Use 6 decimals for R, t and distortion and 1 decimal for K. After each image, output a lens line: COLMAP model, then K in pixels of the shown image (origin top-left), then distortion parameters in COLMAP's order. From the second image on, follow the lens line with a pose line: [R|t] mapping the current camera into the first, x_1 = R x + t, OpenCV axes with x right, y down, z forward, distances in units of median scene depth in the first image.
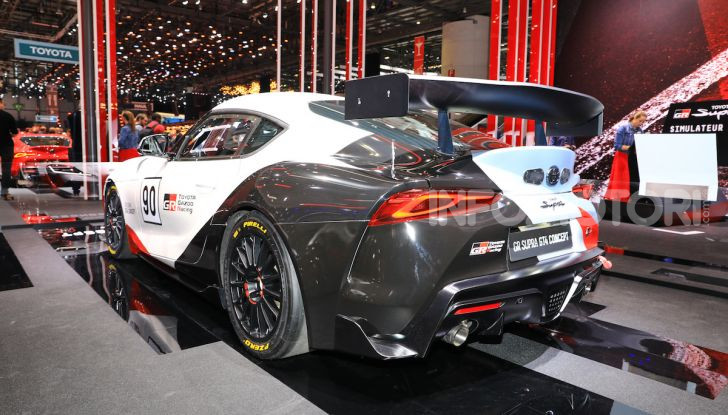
lens RADIAL K [[480.9, 0, 354.7], [0, 480.9, 207.4], [0, 0, 1]] dist [-0.007645, 0.002827]
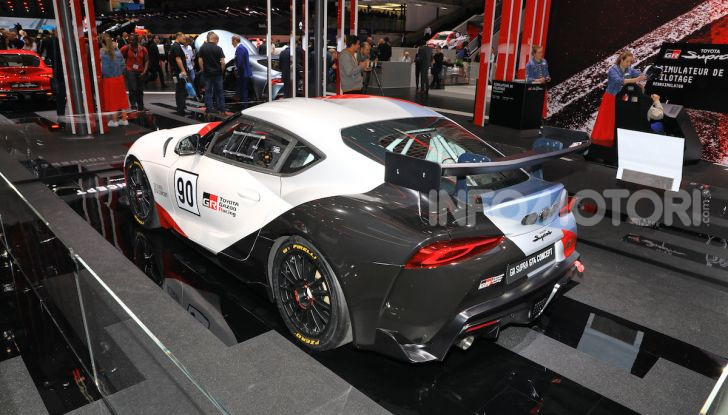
lens RADIAL K [[499.7, 0, 364.0], [0, 499.7, 207.5], [0, 0, 1]] dist [0.003491, 0.000100]
pose [[0.998191, -0.005366, 0.059885, -0.094627], [-0.006926, 0.979116, 0.203184, -0.237518], [-0.059725, -0.203231, 0.977308, -0.172700]]
